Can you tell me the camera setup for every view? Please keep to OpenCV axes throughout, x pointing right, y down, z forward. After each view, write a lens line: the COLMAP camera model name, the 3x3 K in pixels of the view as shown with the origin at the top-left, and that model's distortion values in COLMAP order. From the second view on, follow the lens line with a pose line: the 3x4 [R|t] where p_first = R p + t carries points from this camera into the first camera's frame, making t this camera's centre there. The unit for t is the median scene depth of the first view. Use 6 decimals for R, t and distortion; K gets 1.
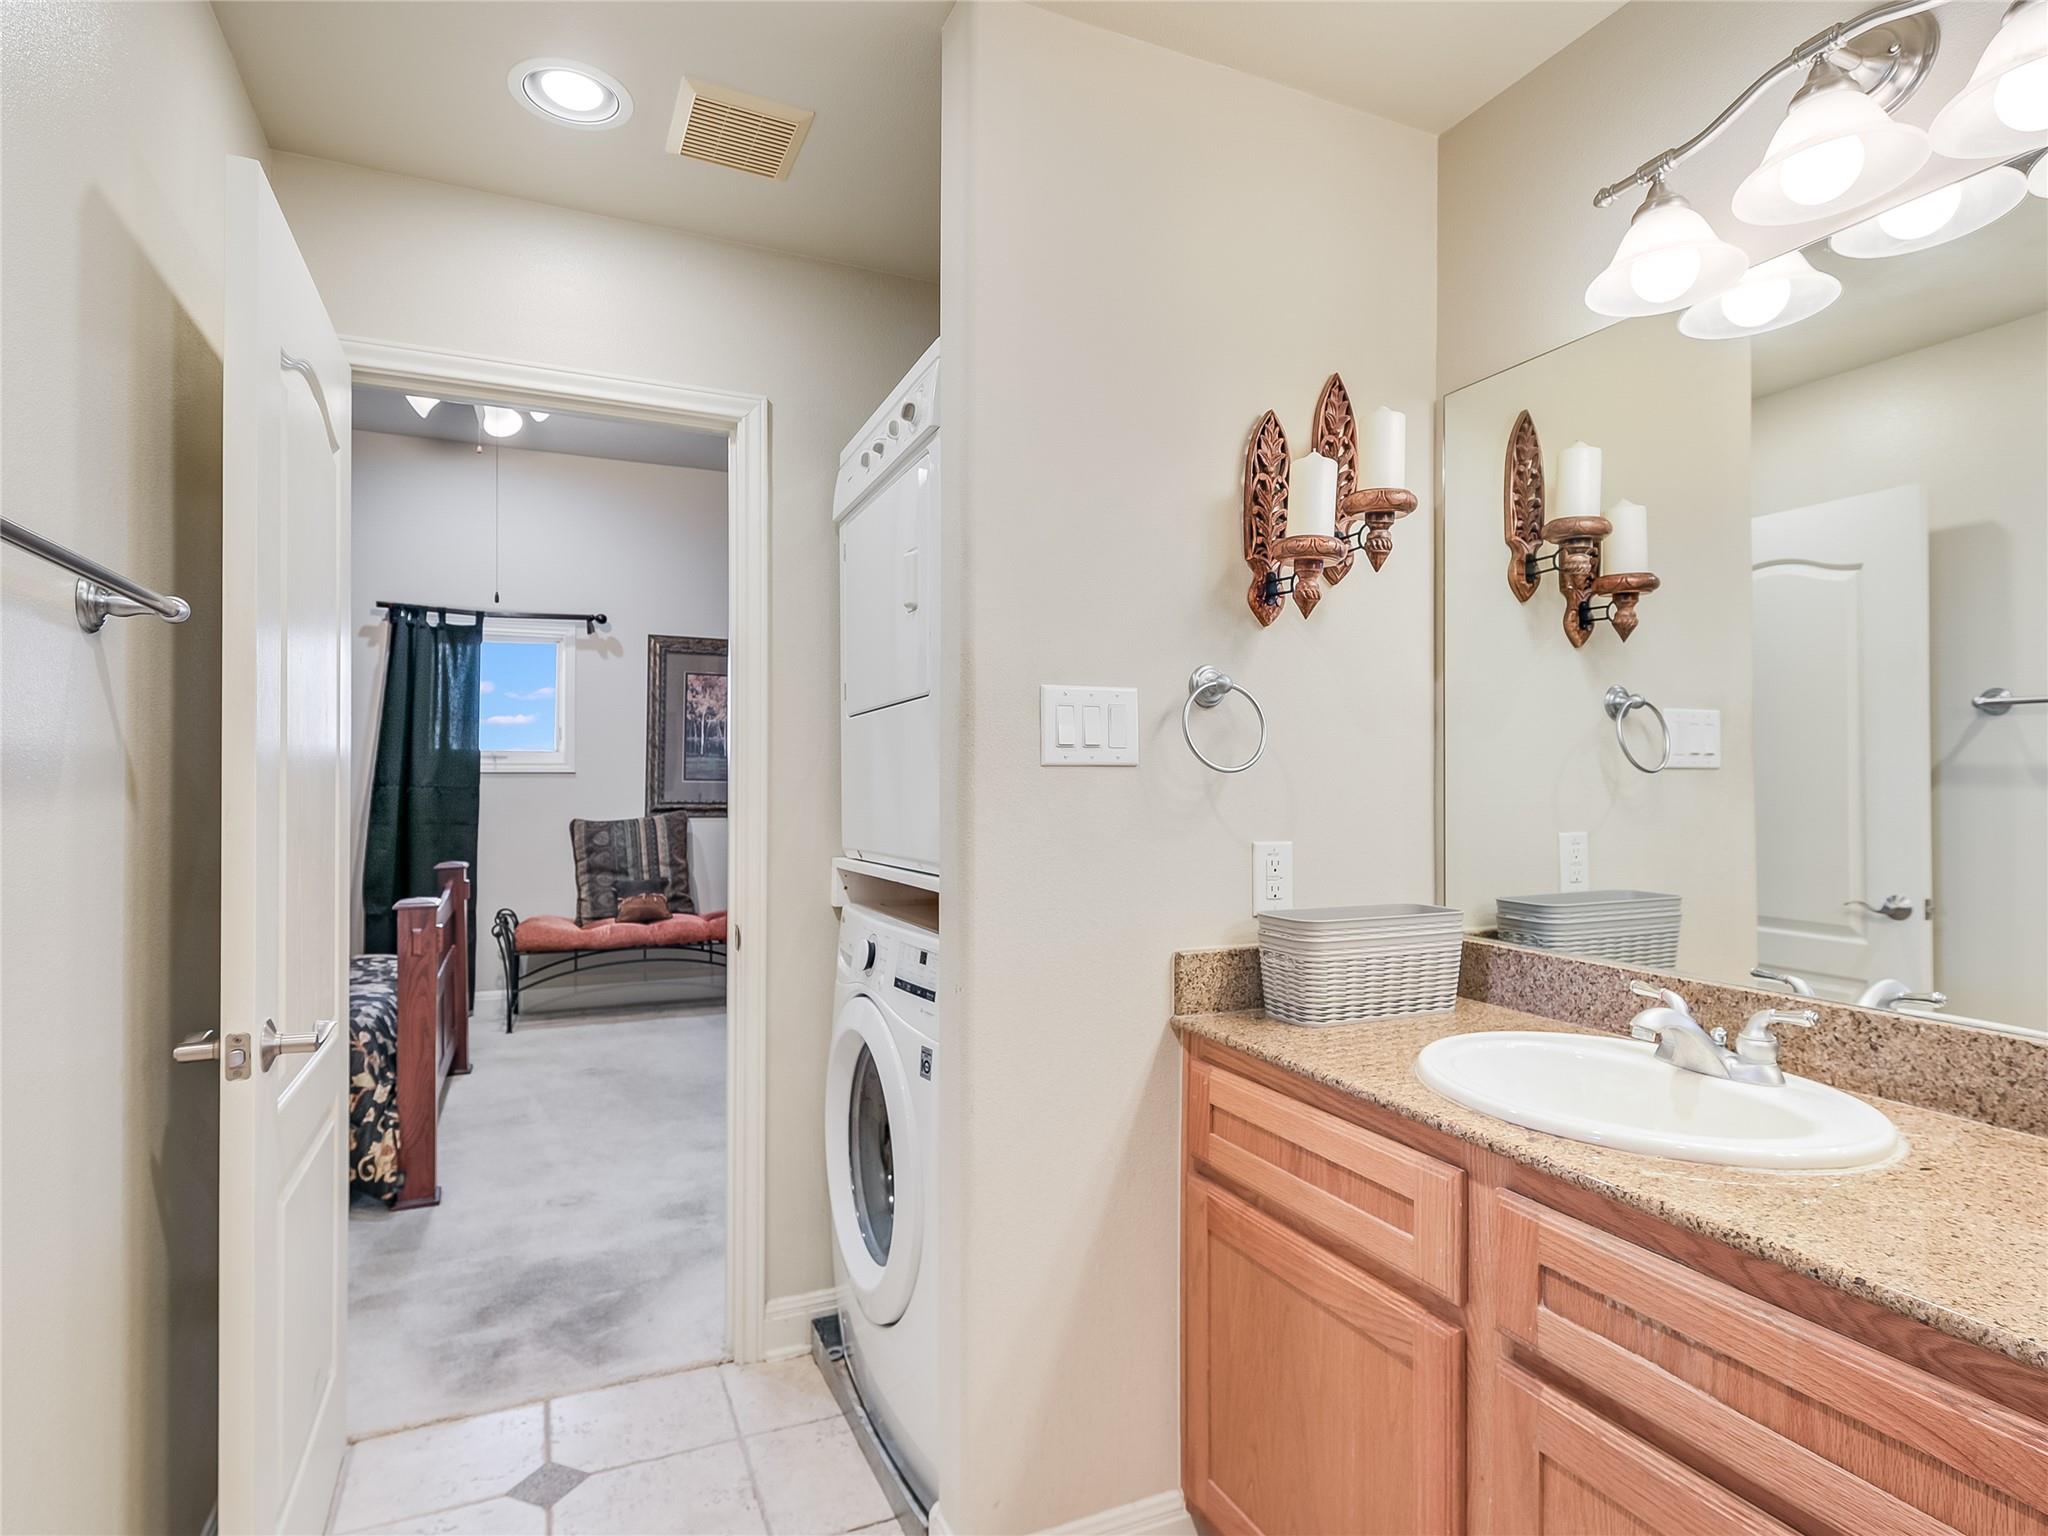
lens RADIAL K [[1093.8, 0, 1024.0], [0, 1093.8, 768.0], [0, 0, 1]] dist [0.000332, -0.000059]
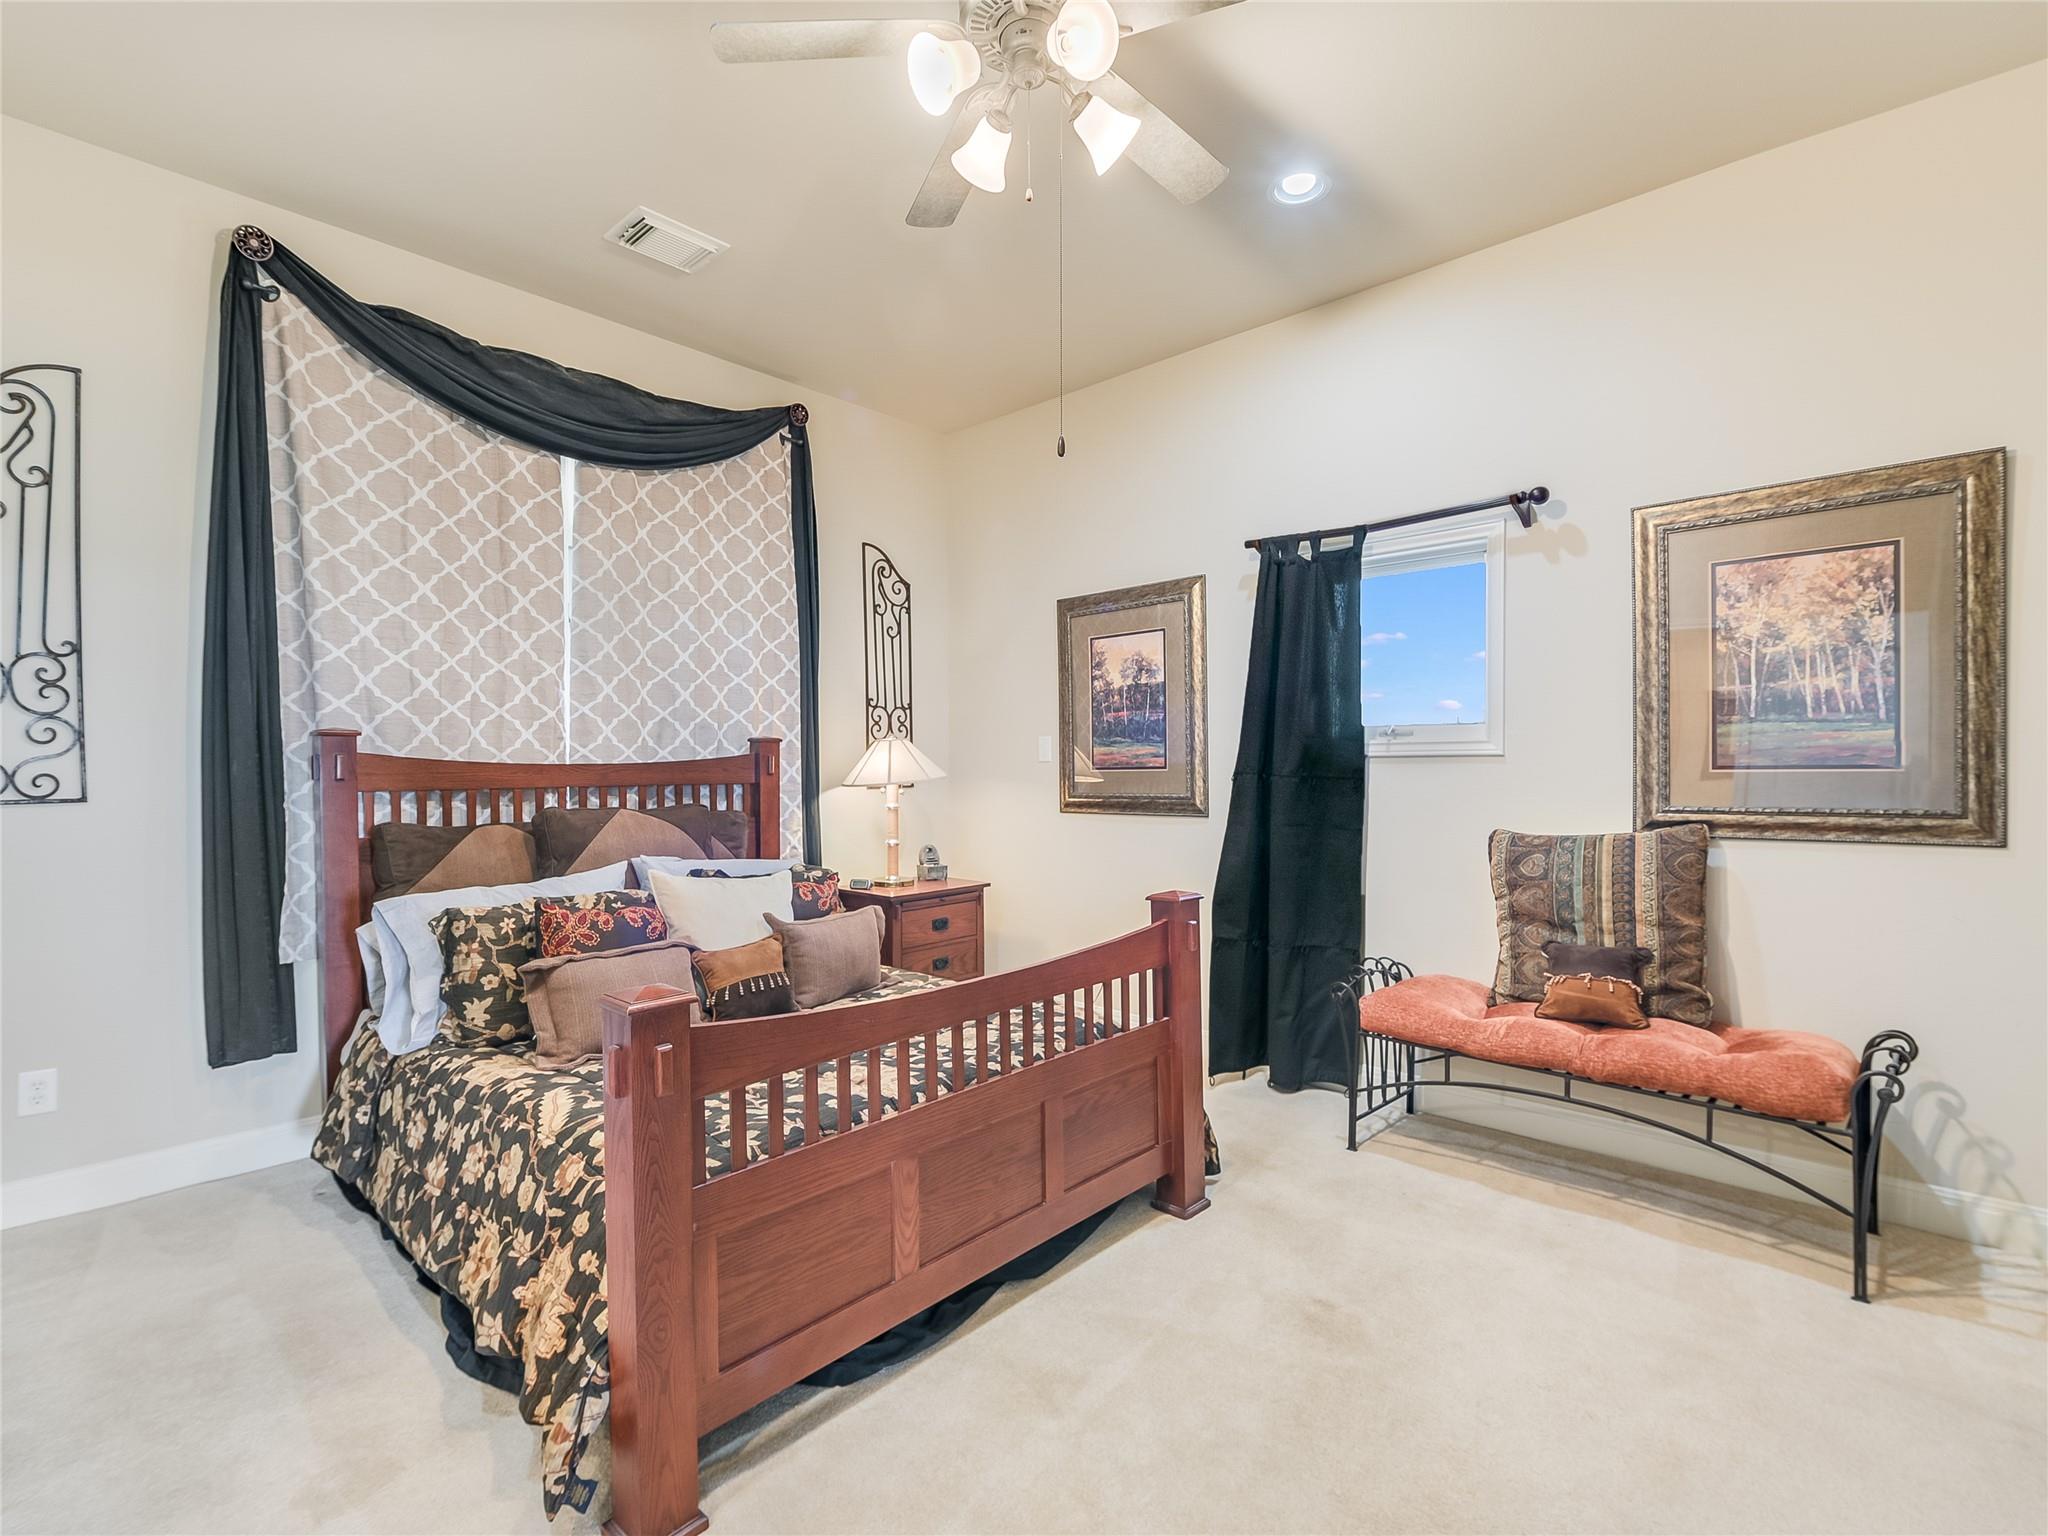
lens RADIAL K [[953.8, 0, 1027.4], [0, 953.8, 779.2], [0, 0, 1]] dist [-0.000087, -0.000085]
pose [[0.405097, 0.010843, -0.914209, -0.023491], [0.012143, 0.999778, 0.017238, 0.005314], [0.914193, -0.018084, 0.404876, 0.538536]]
